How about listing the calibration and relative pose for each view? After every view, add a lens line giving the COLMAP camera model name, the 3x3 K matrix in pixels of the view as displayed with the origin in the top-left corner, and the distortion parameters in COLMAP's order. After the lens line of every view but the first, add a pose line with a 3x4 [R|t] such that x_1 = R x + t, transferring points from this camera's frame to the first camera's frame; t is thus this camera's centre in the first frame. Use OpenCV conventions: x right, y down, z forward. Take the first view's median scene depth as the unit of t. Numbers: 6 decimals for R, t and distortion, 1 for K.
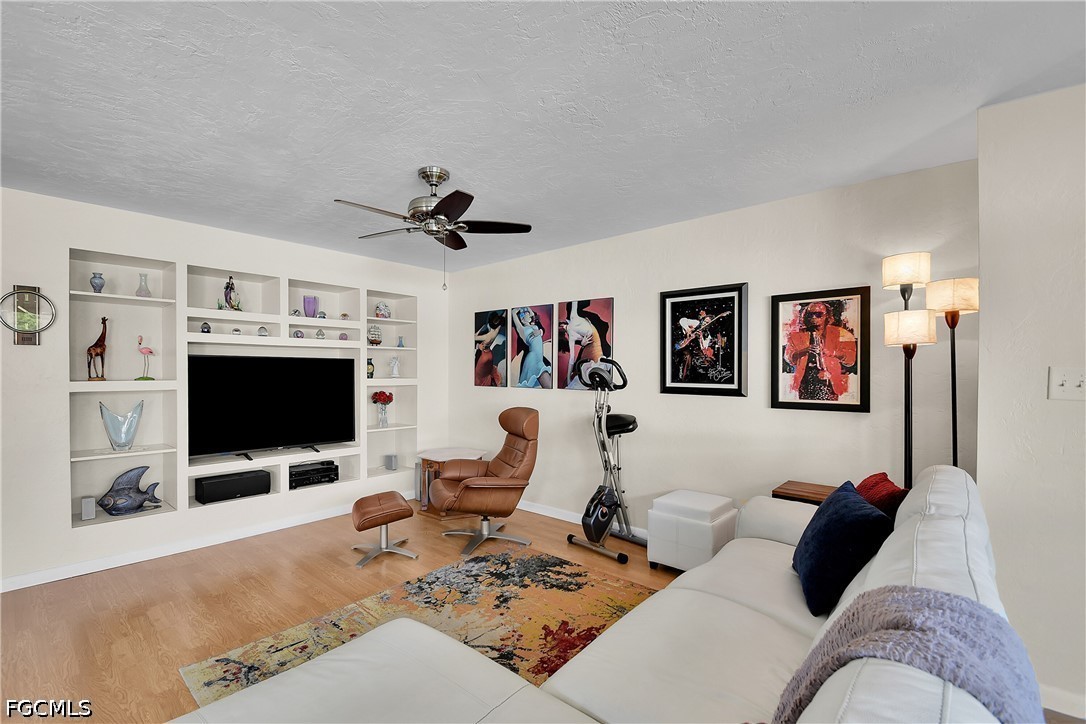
lens RADIAL K [[500.2, 0, 539.4], [0, 500.2, 367.1], [0, 0, 1]] dist [0.000616, -0.009589]
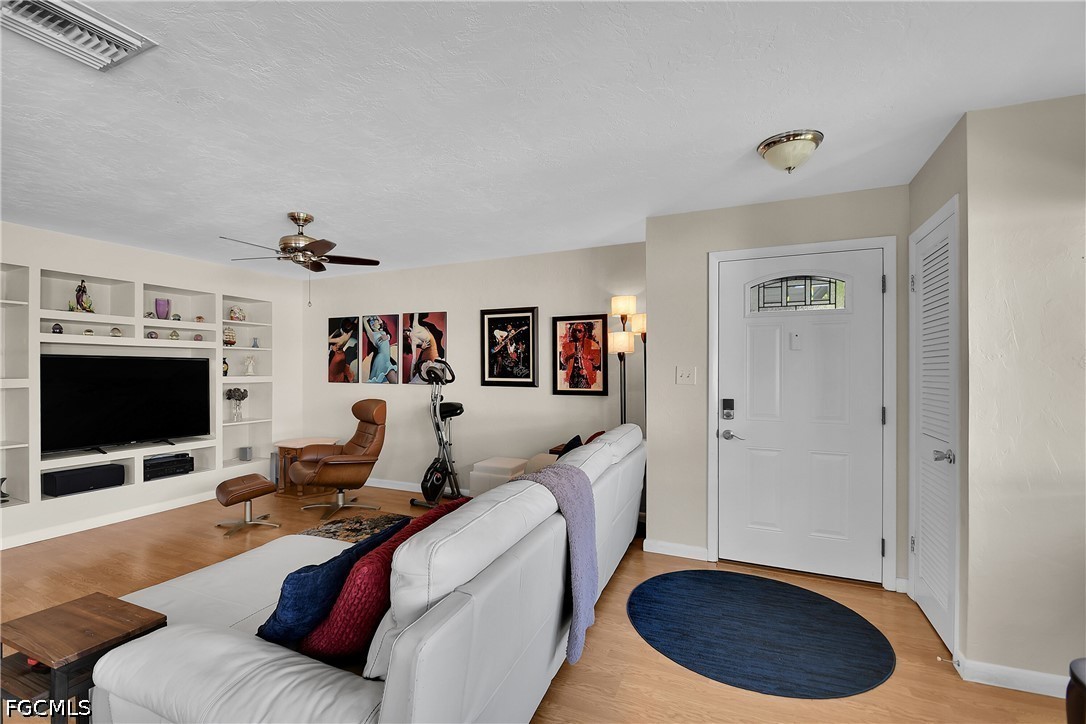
lens RADIAL K [[500.2, 0, 528.0], [0, 500.2, 370.3], [0, 0, 1]] dist [0.000616, -0.009589]
pose [[0.964163, -0.001810, 0.265305, 0.008600], [-0.000694, 0.999956, 0.009346, -0.001395], [-0.265310, -0.009195, 0.964119, -0.282685]]
